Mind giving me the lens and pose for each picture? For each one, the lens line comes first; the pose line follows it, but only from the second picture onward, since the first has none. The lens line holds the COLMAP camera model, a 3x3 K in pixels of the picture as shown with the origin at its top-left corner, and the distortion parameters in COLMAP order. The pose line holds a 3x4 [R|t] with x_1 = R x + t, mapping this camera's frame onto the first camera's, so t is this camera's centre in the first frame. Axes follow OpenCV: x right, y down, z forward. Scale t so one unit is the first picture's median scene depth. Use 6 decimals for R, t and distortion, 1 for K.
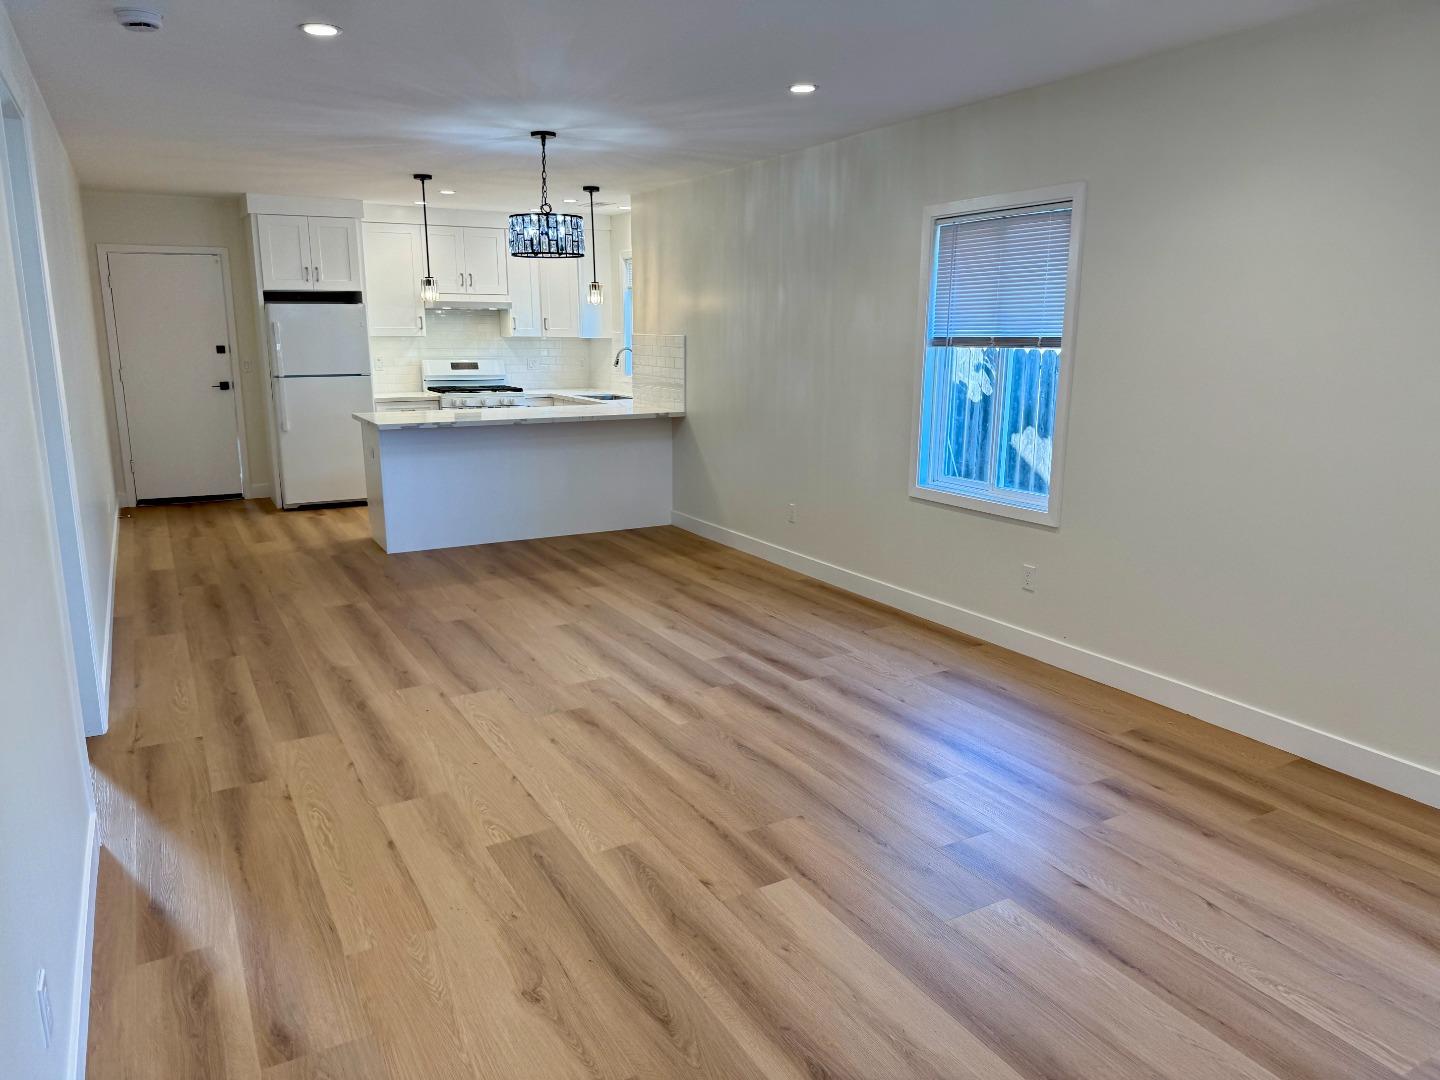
lens RADIAL K [[1005.3, 0, 720.0], [0, 1005.3, 540.0], [0, 0, 1]] dist [0.071650, -0.095954]
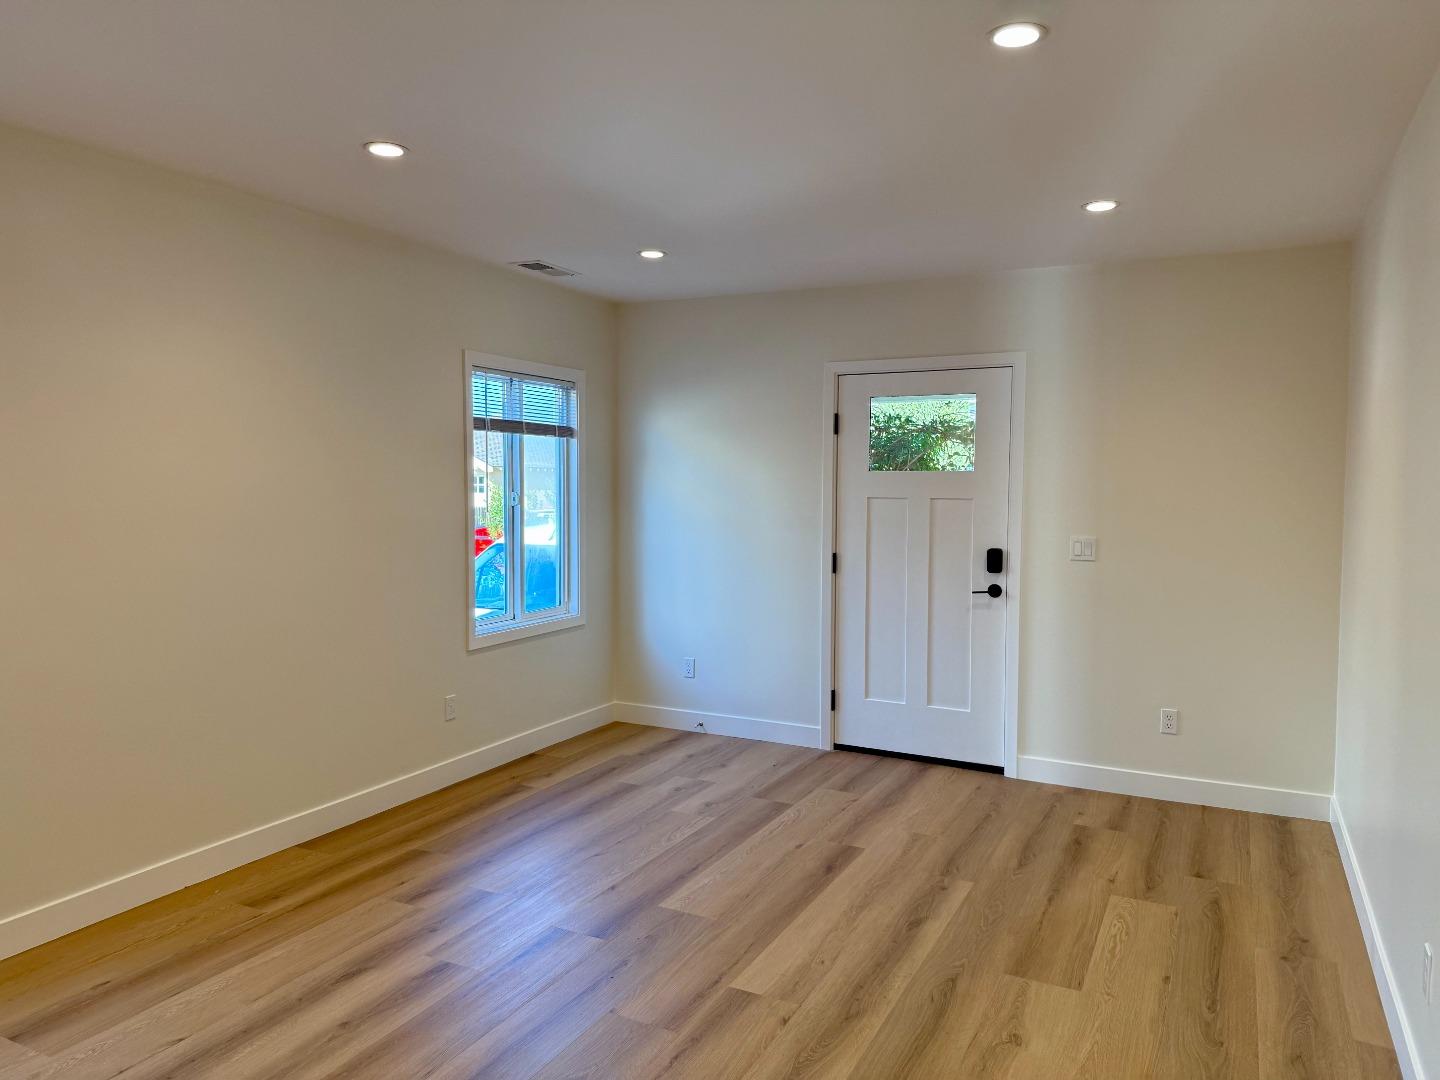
lens RADIAL K [[1002.8, 0, 720.0], [0, 1002.8, 540.0], [0, 0, 1]] dist [0.075191, -0.079194]
pose [[-0.552776, -0.055158, 0.831502, -0.462627], [0.169703, 0.969447, 0.177126, -0.178758], [-0.815867, 0.239019, -0.526527, 0.872229]]
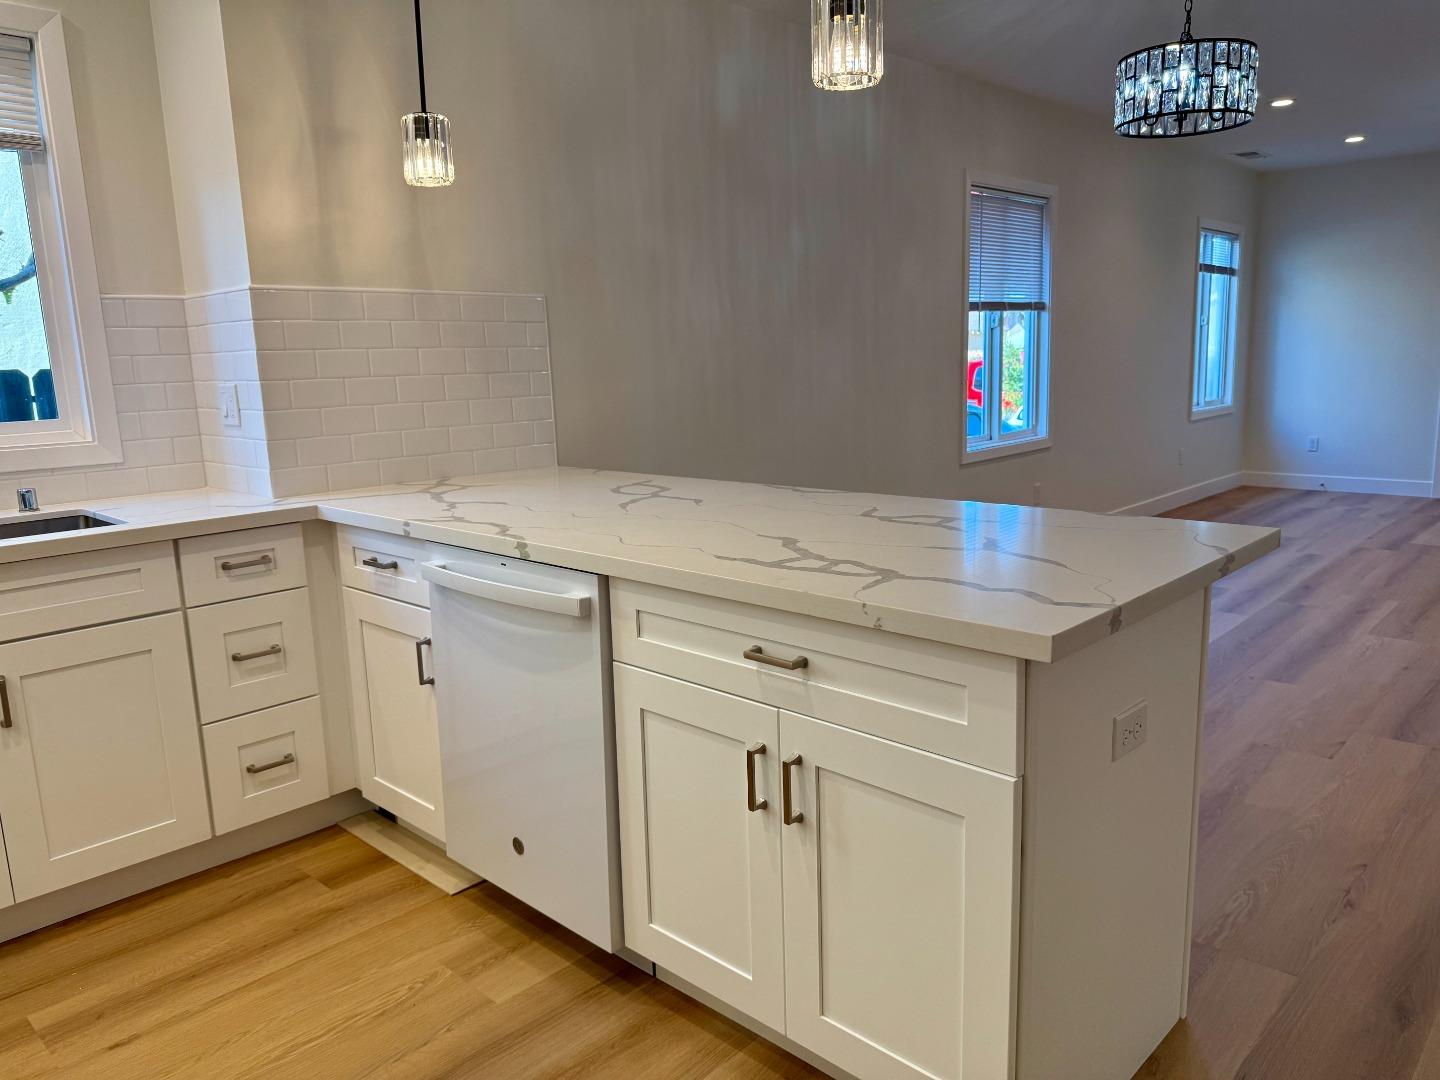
lens RADIAL K [[1019.9, 0, 720.0], [0, 1019.9, 540.0], [0, 0, 1]] dist [-0.006211, -0.008378]
pose [[-0.289959, -0.163765, 0.942924, -0.779964], [0.232553, 0.943665, 0.235406, -0.298537], [-0.928355, 0.287537, -0.235540, 1.681309]]
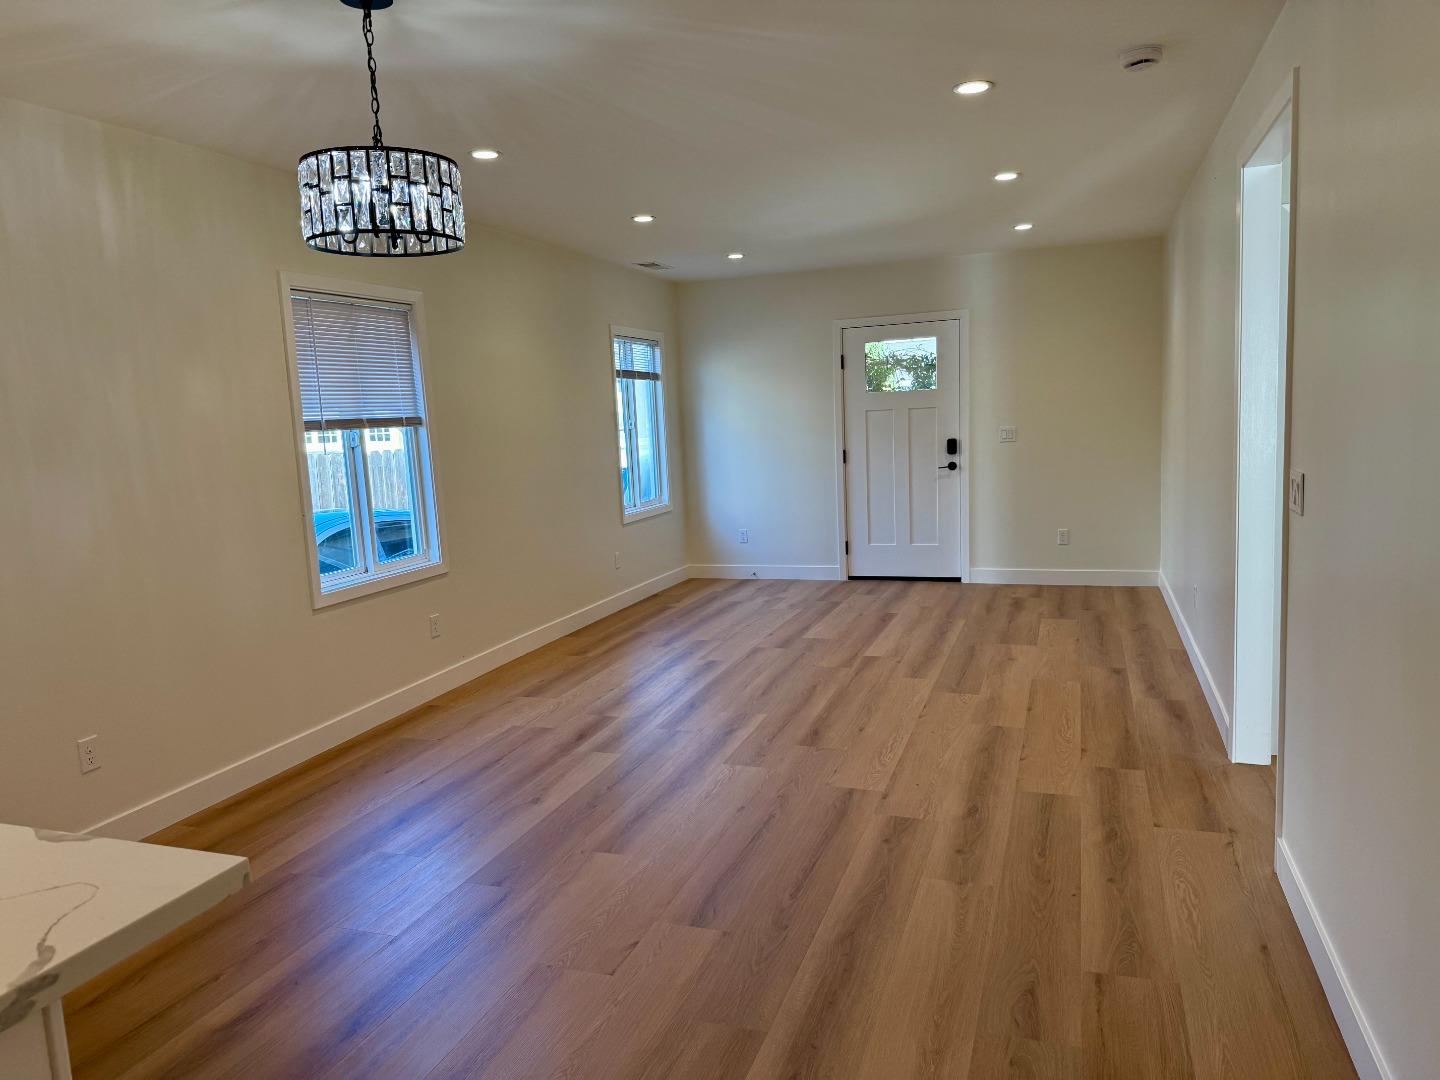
lens RADIAL K [[999.8, 0, 718.1], [0, 999.8, 545.0], [0, 0, 1]] dist [0.214921, -0.370844]
pose [[-0.657112, -0.069458, 0.750586, -0.751880], [0.201478, 0.943334, 0.263682, -0.284976], [-0.726368, 0.324495, -0.605881, 1.428948]]
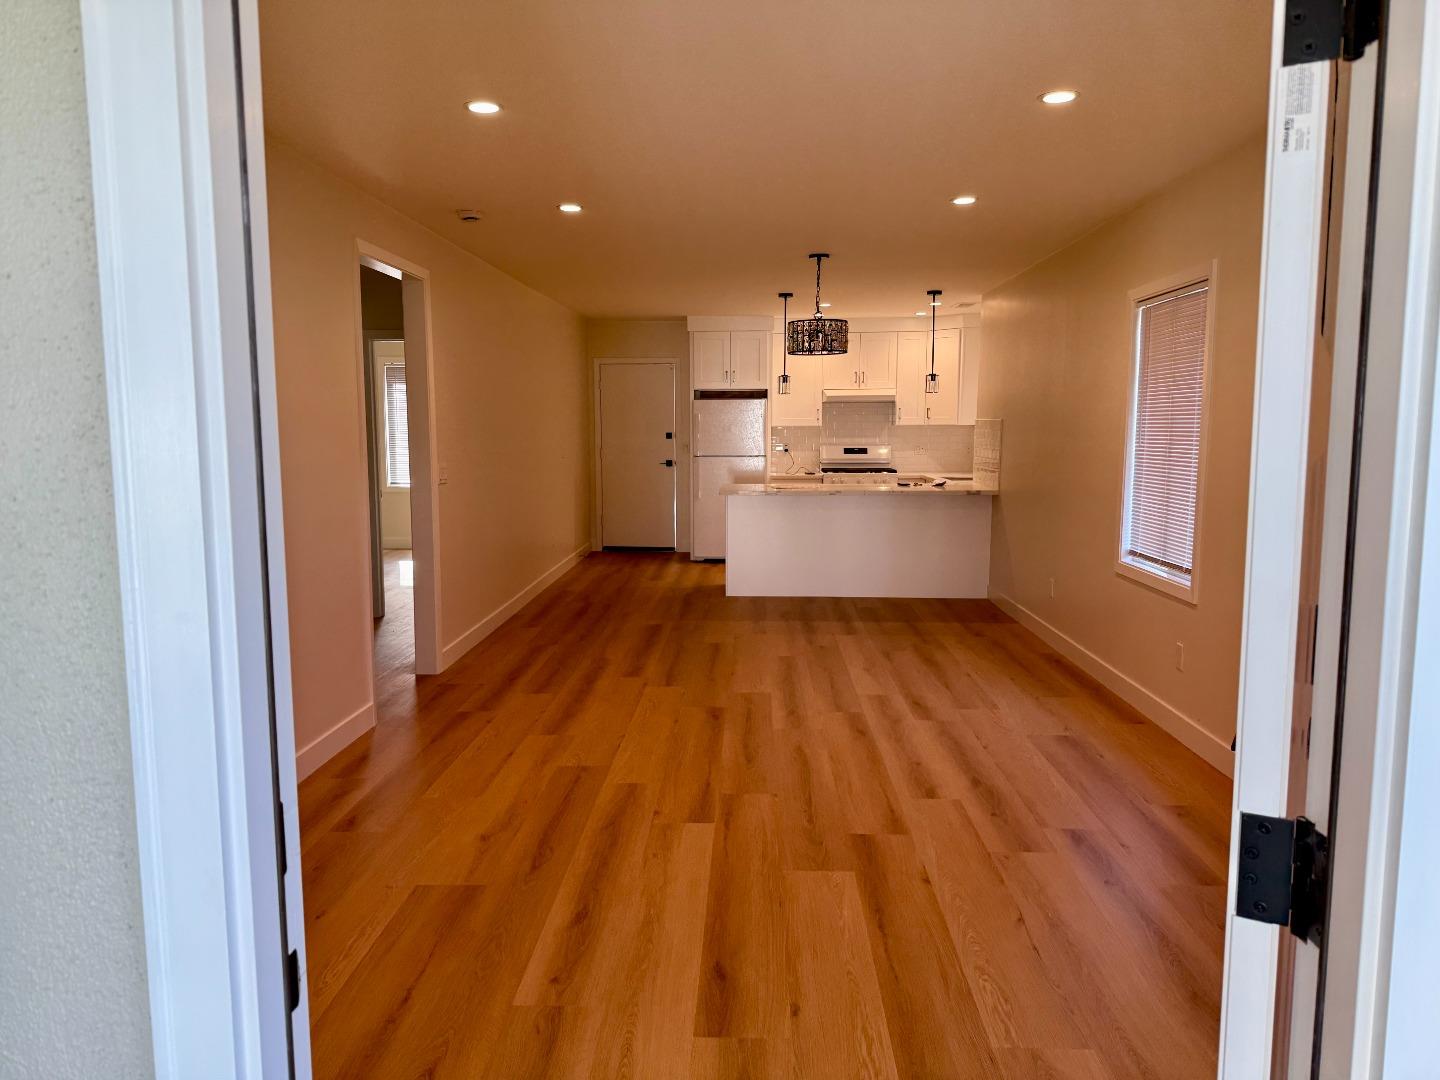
lens RADIAL K [[1002.8, 0, 720.0], [0, 1002.8, 540.0], [0, 0, 1]] dist [0.075191, -0.079194]
pose [[0.852684, 0.060386, -0.518925, 0.428851], [-0.109724, 0.991843, -0.064877, 0.037073], [0.510774, 0.112258, 0.852354, -0.071005]]
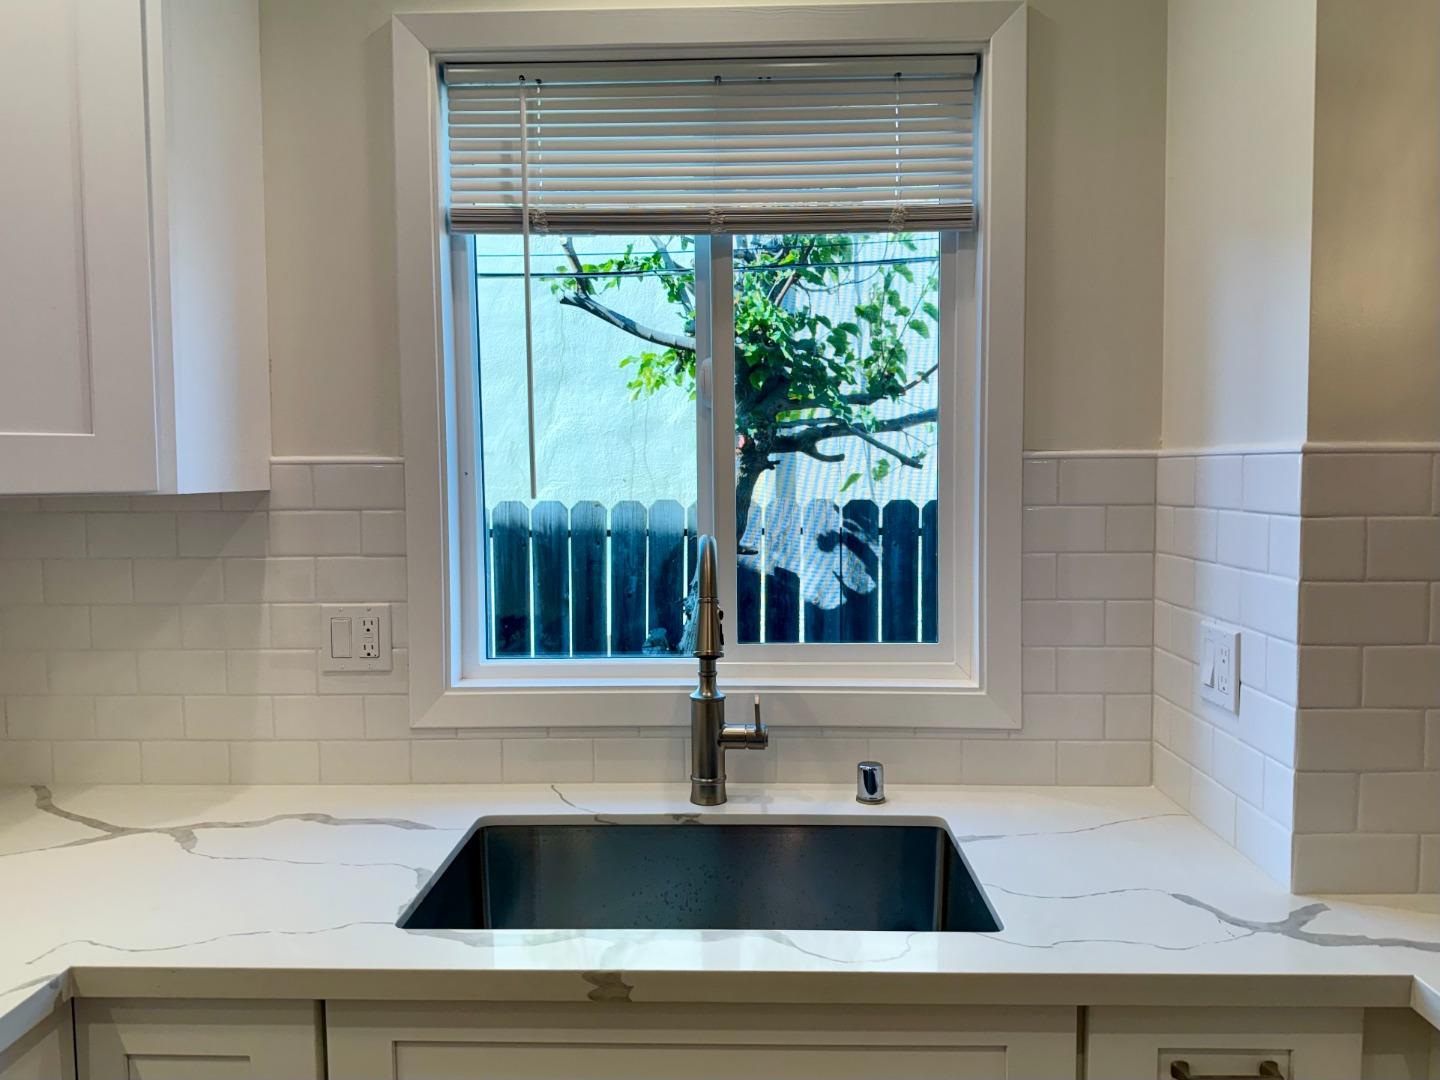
lens RADIAL K [[1066.9, 0, 725.6], [0, 1066.9, 544.2], [0, 0, 1]] dist [0.046150, -0.067207]
pose [[0.511461, -0.061007, 0.857138, -0.468085], [0.187034, 0.981466, -0.041749, -0.350495], [-0.838705, 0.181667, 0.513392, 1.737405]]
